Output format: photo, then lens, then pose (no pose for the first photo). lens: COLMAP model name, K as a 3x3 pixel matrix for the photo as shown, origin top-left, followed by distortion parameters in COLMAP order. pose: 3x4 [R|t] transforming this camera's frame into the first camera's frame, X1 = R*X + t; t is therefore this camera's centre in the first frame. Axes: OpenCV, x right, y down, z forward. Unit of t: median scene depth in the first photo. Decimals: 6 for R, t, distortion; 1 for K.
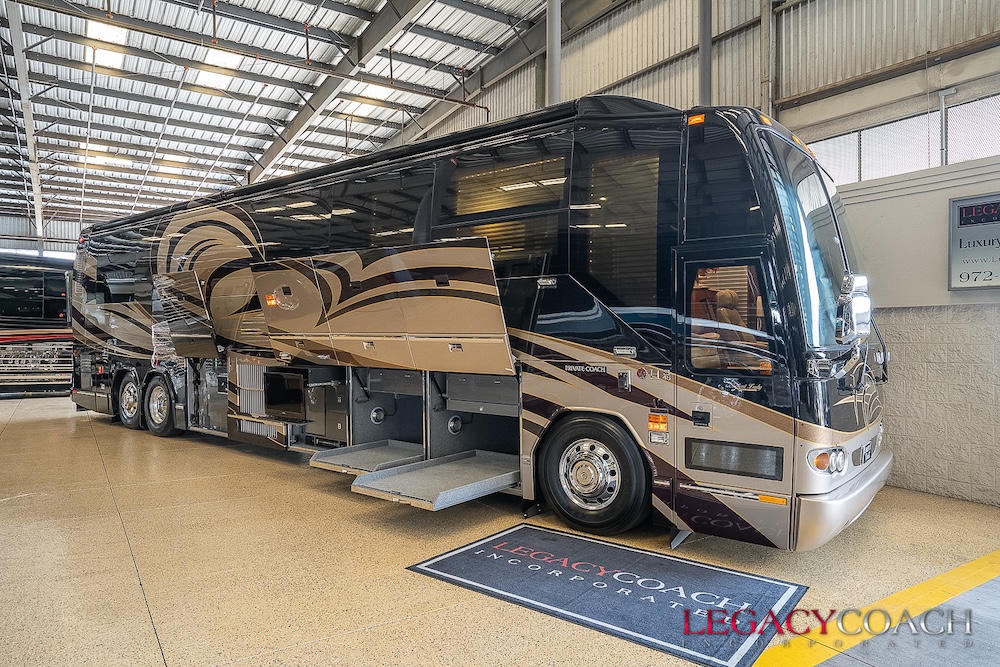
lens RADIAL K [[640.5, 0, 500.0], [0, 640.5, 333.5], [0, 0, 1]] dist [0.000586, -0.000068]
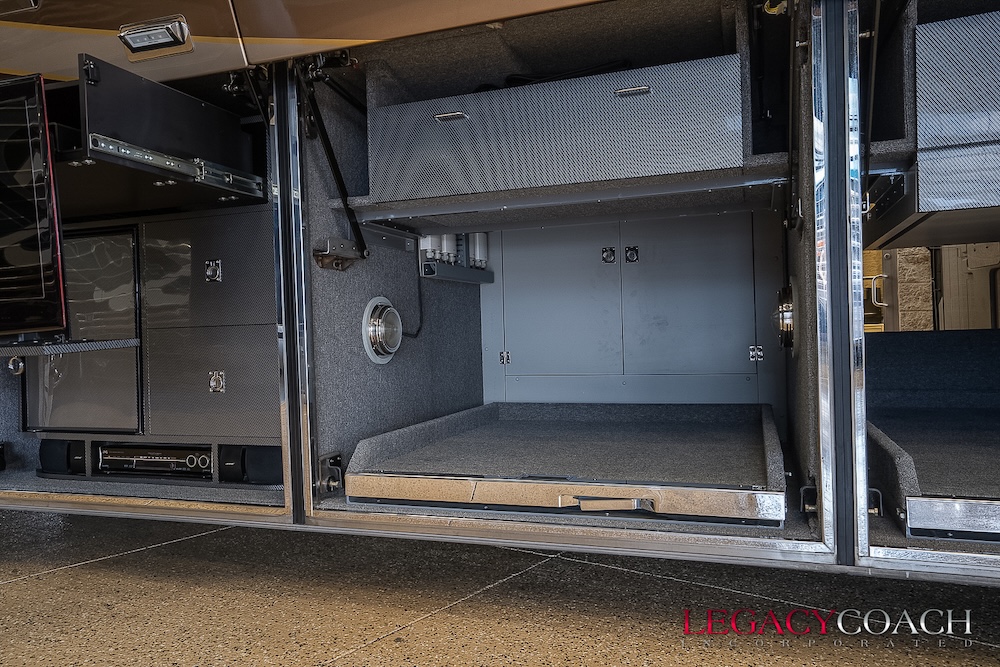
lens RADIAL K [[730.3, 0, 500.0], [0, 730.3, 333.5], [0, 0, 1]] dist [0.000120, 0.000403]
pose [[0.950213, -0.026301, 0.310490, -0.243628], [0.028079, 0.999605, -0.001254, 0.134888], [-0.310334, 0.009910, 0.950576, 0.737295]]
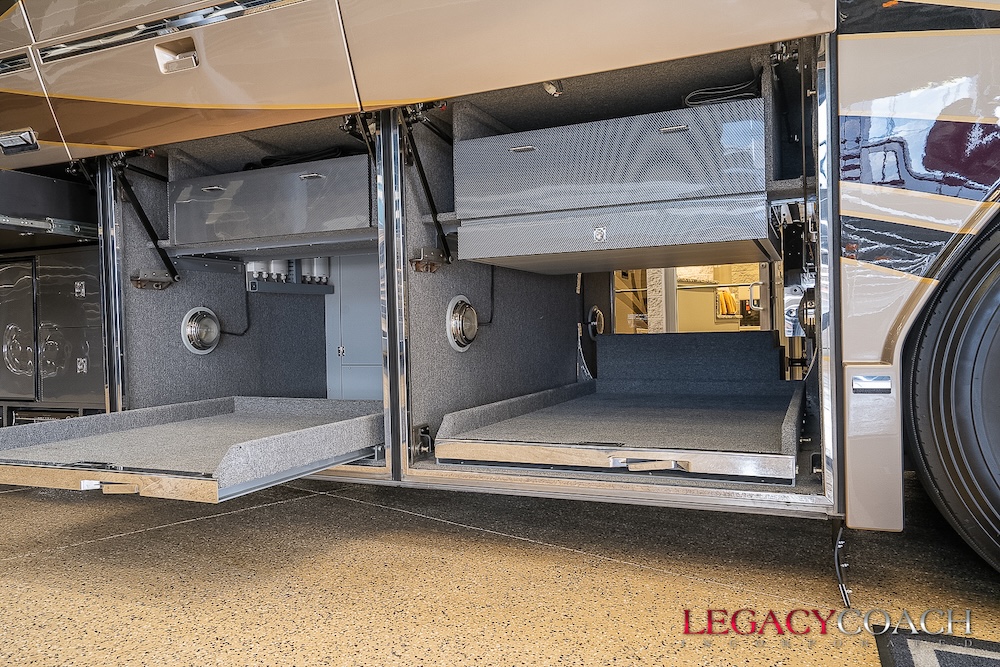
lens RADIAL K [[718.7, 0, 500.0], [0, 718.7, 333.5], [0, 0, 1]] dist [0.003624, 0.000880]
pose [[0.966596, -0.019783, 0.255542, -0.136499], [0.019589, 0.999803, 0.003303, 0.135559], [-0.255557, 0.001813, 0.966792, 0.589120]]
